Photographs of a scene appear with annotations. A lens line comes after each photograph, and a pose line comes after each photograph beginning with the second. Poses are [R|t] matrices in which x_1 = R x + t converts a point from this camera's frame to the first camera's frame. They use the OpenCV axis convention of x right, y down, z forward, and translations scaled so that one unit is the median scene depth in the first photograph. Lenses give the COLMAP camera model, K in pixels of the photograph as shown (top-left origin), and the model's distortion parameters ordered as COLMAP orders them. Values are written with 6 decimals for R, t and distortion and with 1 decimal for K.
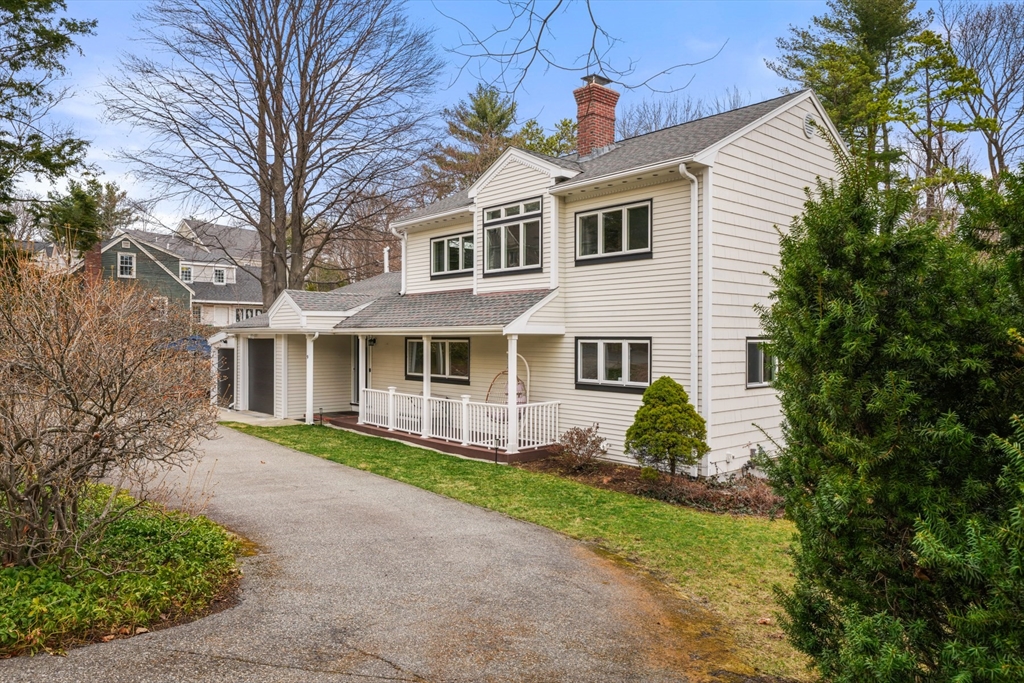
lens RADIAL K [[686.9, 0, 512.6], [0, 686.9, 339.1], [0, 0, 1]] dist [0.004272, 0.000151]
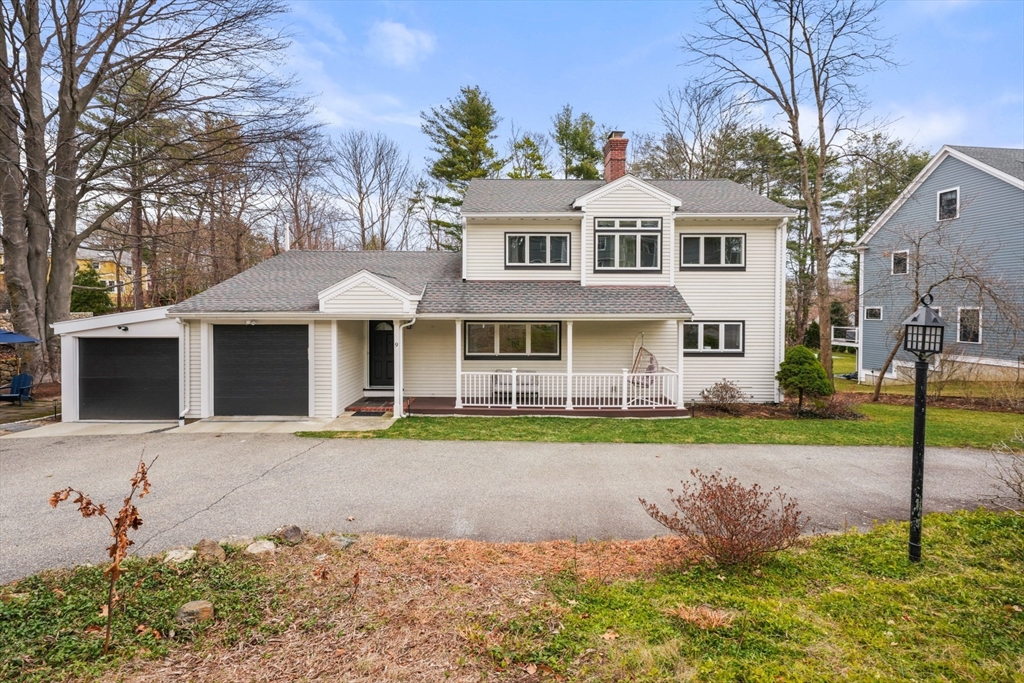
lens RADIAL K [[446.6, 0, 518.2], [0, 446.6, 316.0], [0, 0, 1]] dist [0.004188, 0.000323]
pose [[0.666577, -0.018560, 0.745205, -0.773857], [0.000167, 0.999694, 0.024748, -0.033191], [-0.745436, -0.016372, 0.666376, 0.588261]]
